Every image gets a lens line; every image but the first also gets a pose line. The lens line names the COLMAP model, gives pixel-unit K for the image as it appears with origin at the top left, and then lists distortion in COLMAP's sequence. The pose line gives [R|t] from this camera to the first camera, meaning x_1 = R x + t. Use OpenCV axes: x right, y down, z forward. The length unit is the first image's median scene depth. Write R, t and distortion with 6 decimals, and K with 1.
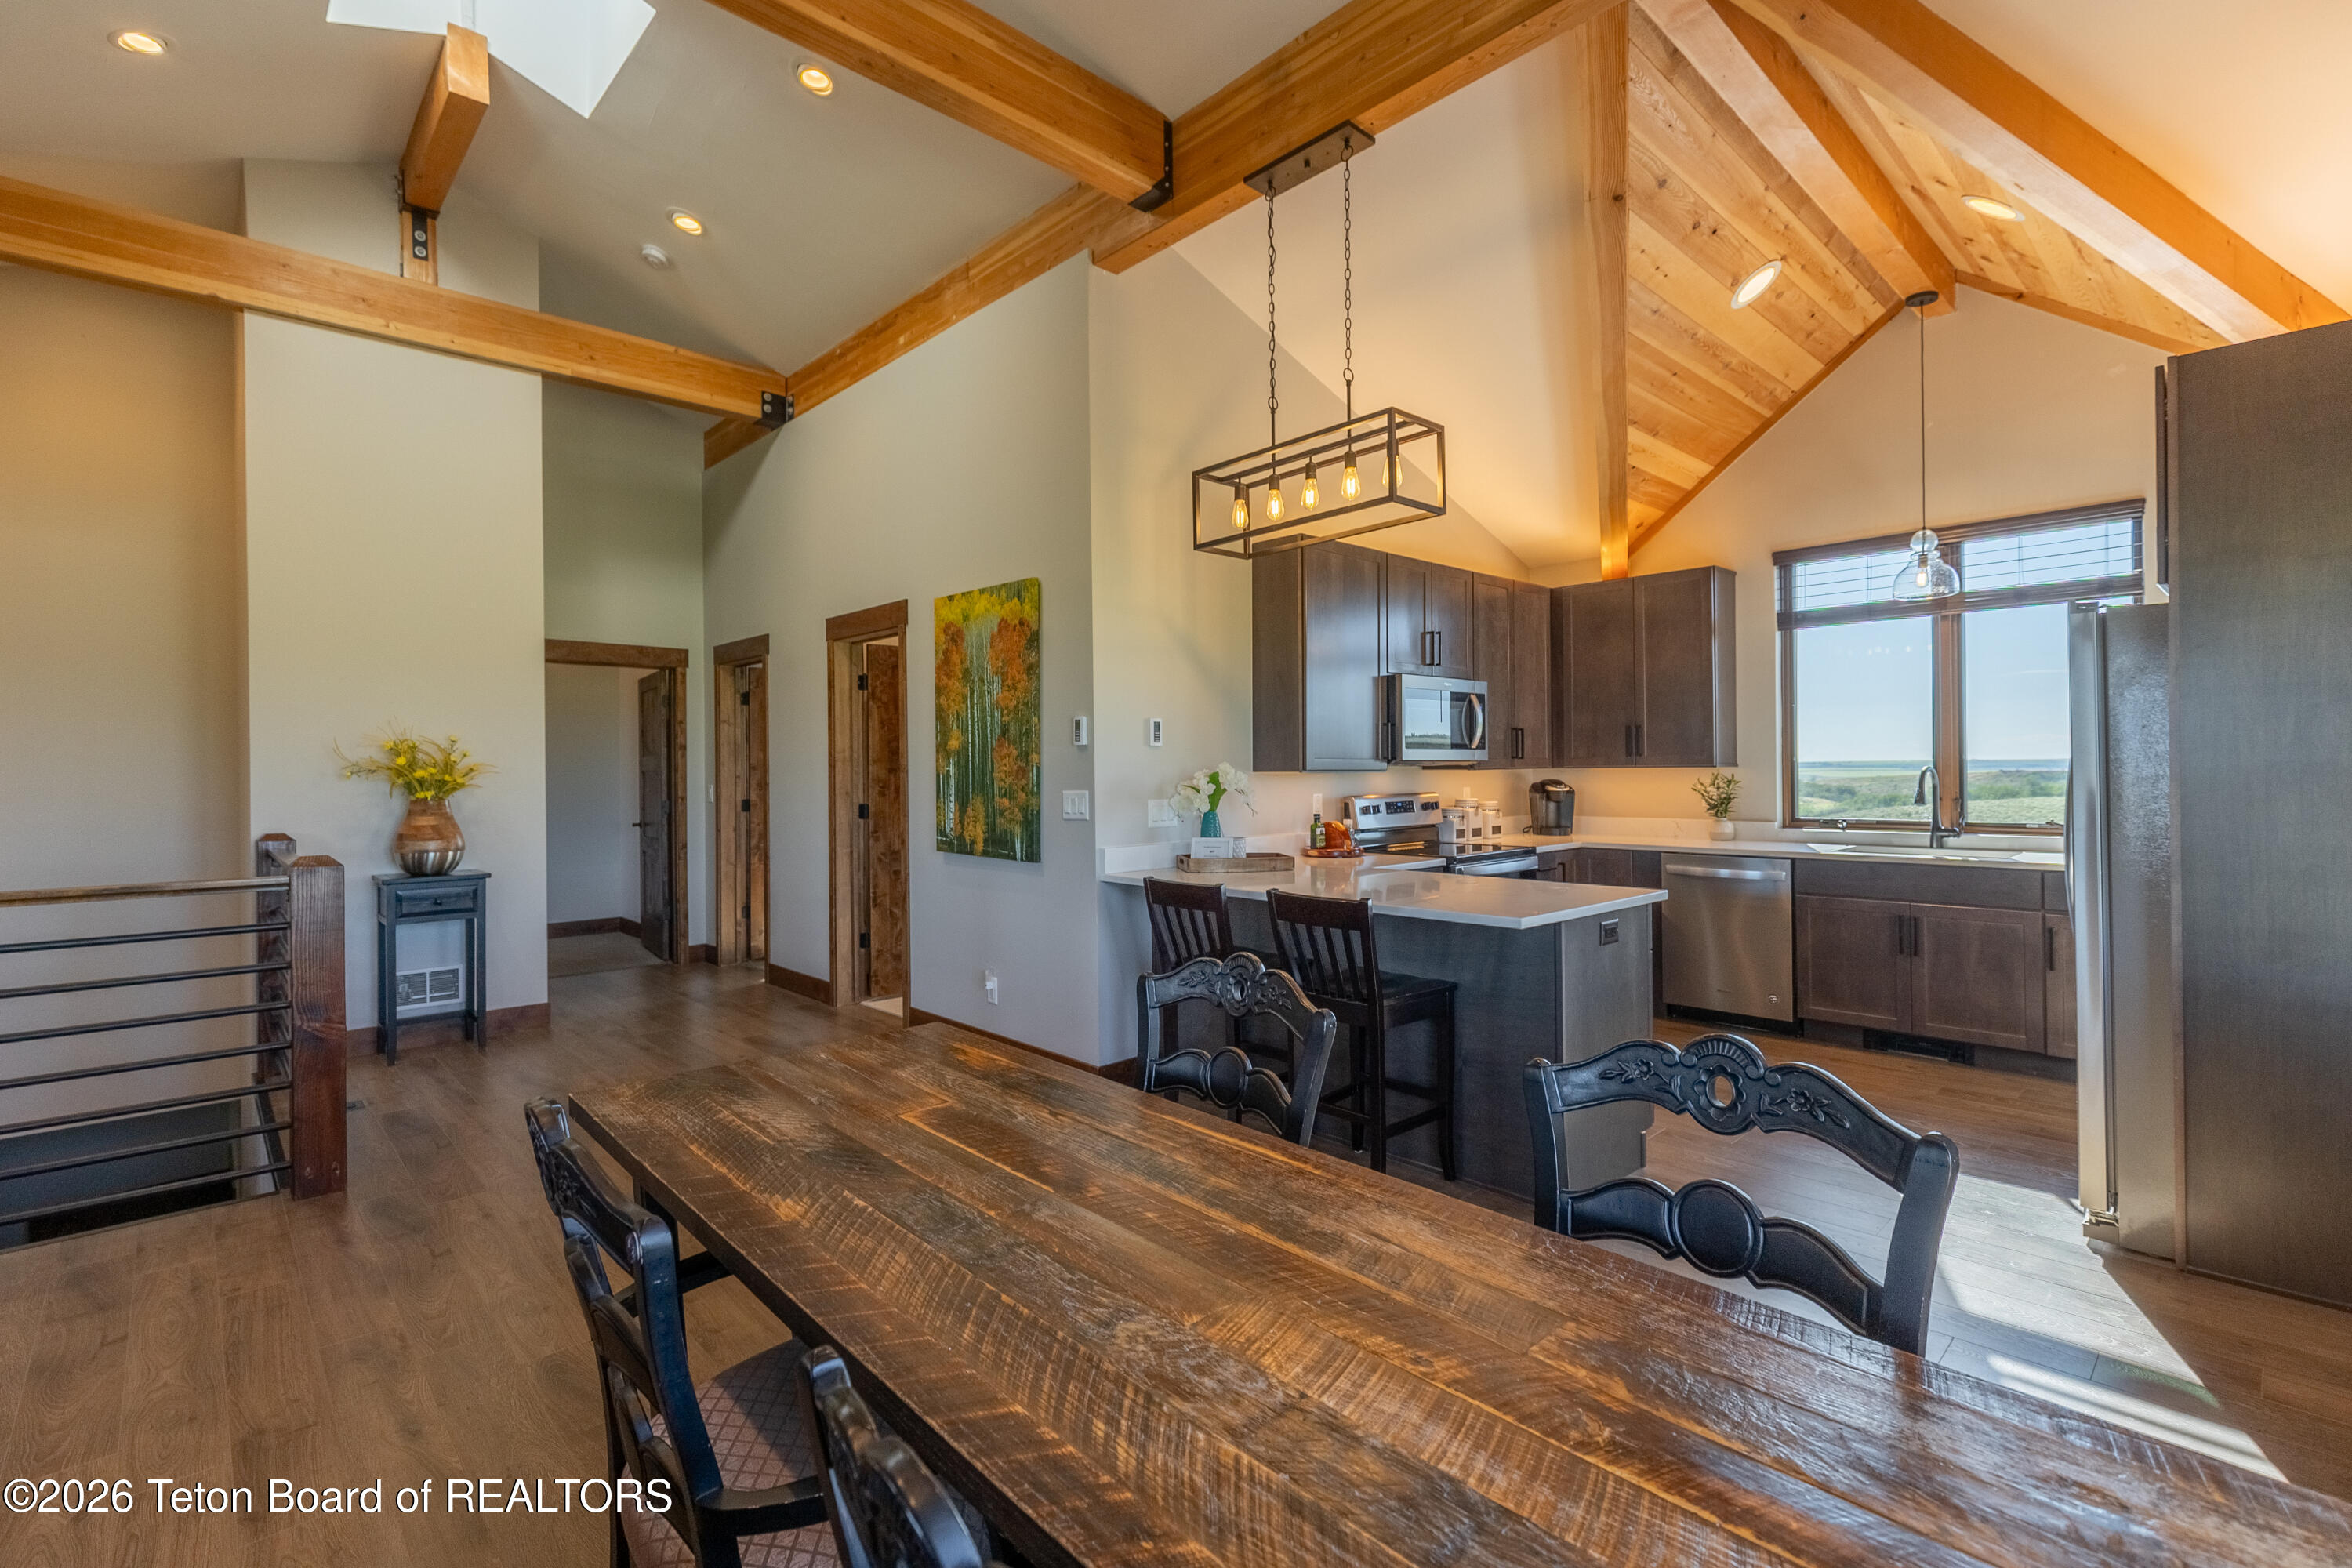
lens RADIAL K [[1041.9, 0, 1181.9], [0, 1041.9, 770.0], [0, 0, 1]] dist [-0.001153, -0.000128]
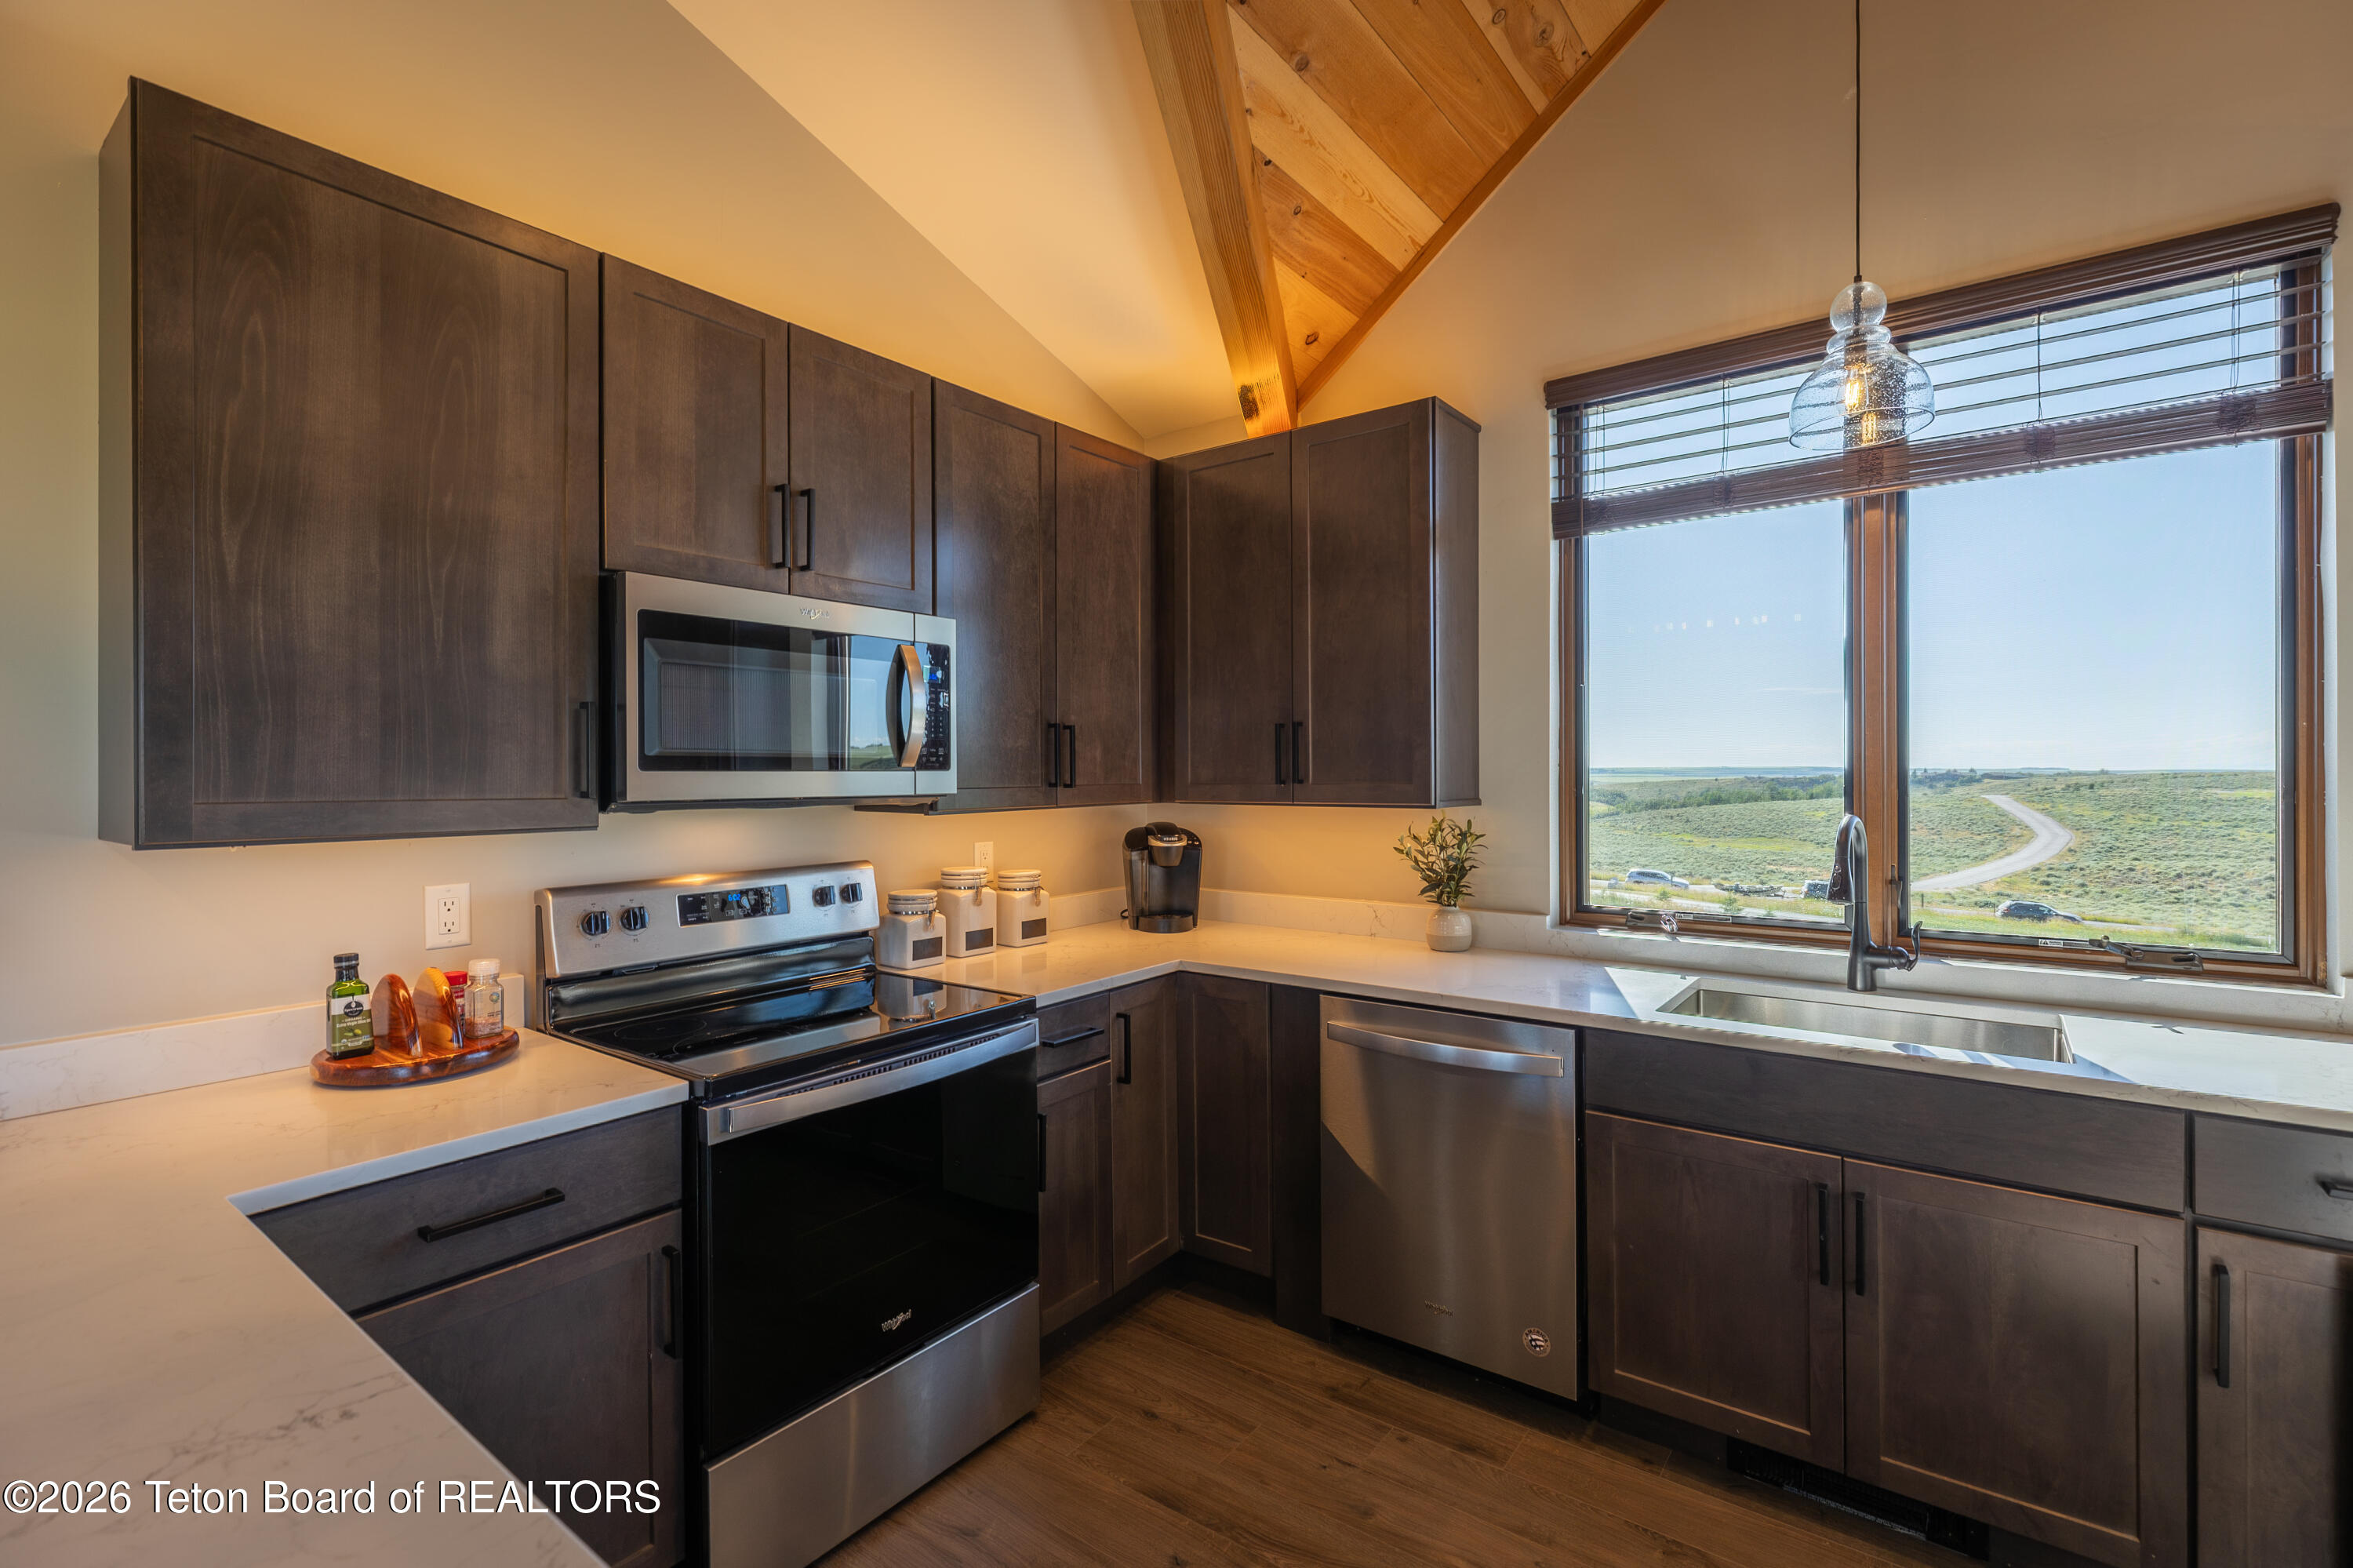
lens RADIAL K [[1122.6, 0, 1169.2], [0, 1122.6, 786.3], [0, 0, 1]] dist [0.001994, -0.000493]
pose [[0.982717, 0.003493, 0.185082, 0.289756], [-0.004897, 0.999963, 0.007128, -0.016230], [-0.185050, -0.007911, 0.982697, 0.500667]]
